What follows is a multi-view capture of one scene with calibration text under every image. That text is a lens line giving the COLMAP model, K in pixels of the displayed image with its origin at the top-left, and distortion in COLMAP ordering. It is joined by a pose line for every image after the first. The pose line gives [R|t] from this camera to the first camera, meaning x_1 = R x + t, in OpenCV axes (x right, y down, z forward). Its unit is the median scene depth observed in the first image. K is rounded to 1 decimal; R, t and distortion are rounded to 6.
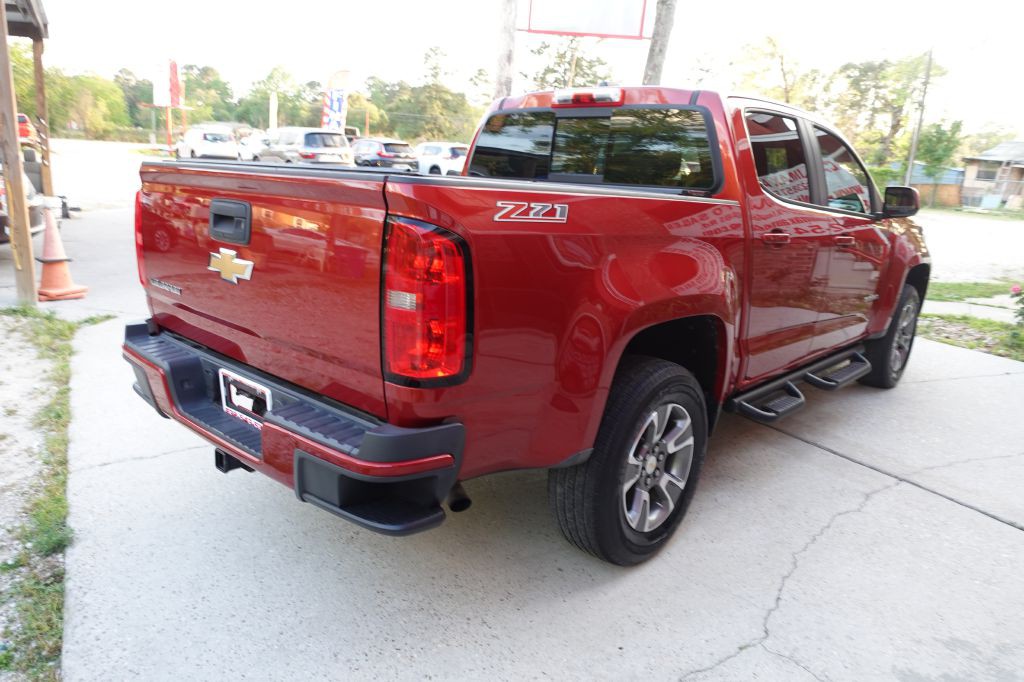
lens RADIAL K [[706.1, 0, 515.6], [0, 706.1, 337.1], [0, 0, 1]] dist [0.000886, -0.002756]
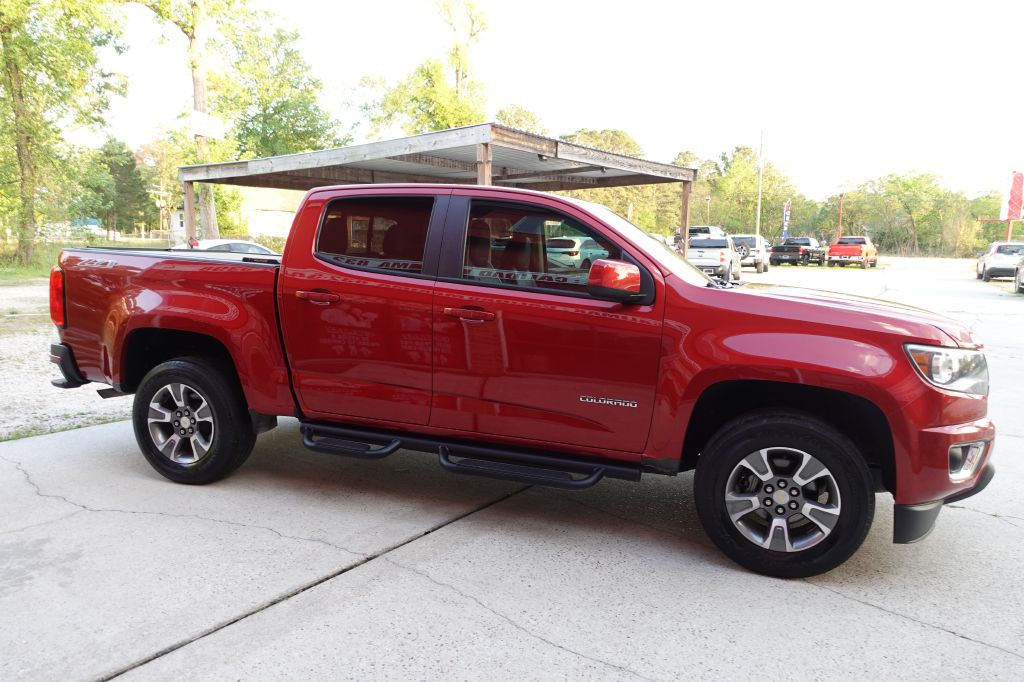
lens RADIAL K [[706.1, 0, 515.5], [0, 706.1, 337.8], [0, 0, 1]] dist [0.000886, -0.002756]
pose [[0.402764, 0.073010, -0.912387, 1.869204], [-0.220809, 0.975123, -0.019444, -0.137040], [0.888271, 0.209295, 0.408866, 0.925153]]
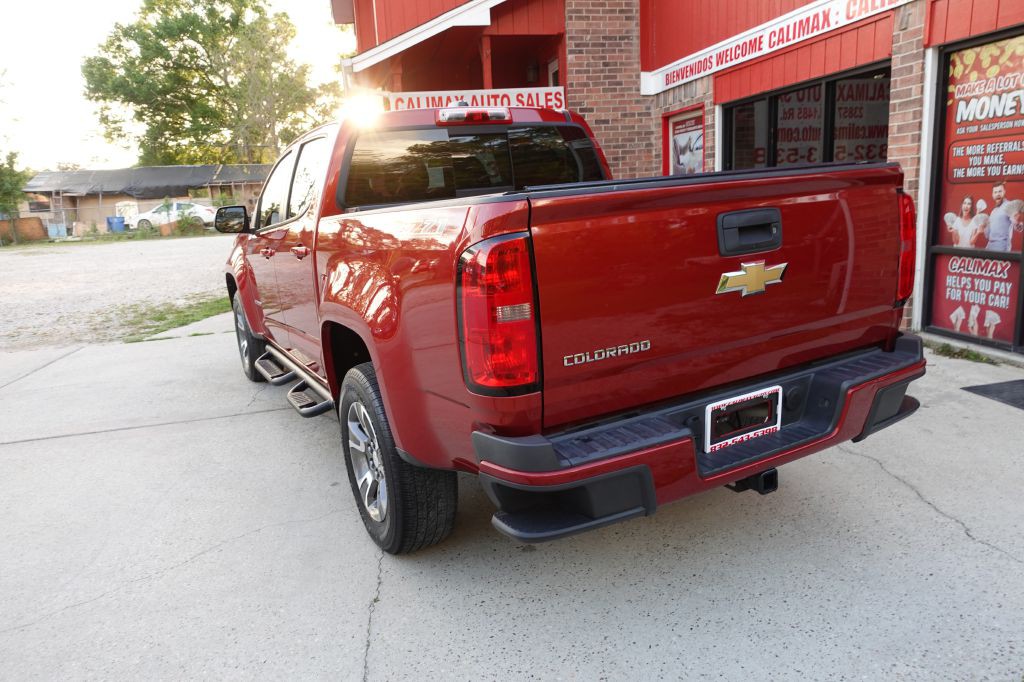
lens RADIAL K [[706.1, 0, 513.1], [0, 706.1, 337.6], [0, 0, 1]] dist [0.000886, -0.002756]
pose [[0.330852, -0.265938, 0.905436, -1.124859], [0.304455, 0.938245, 0.164325, -0.225748], [-0.893221, 0.221298, 0.391387, 0.748647]]
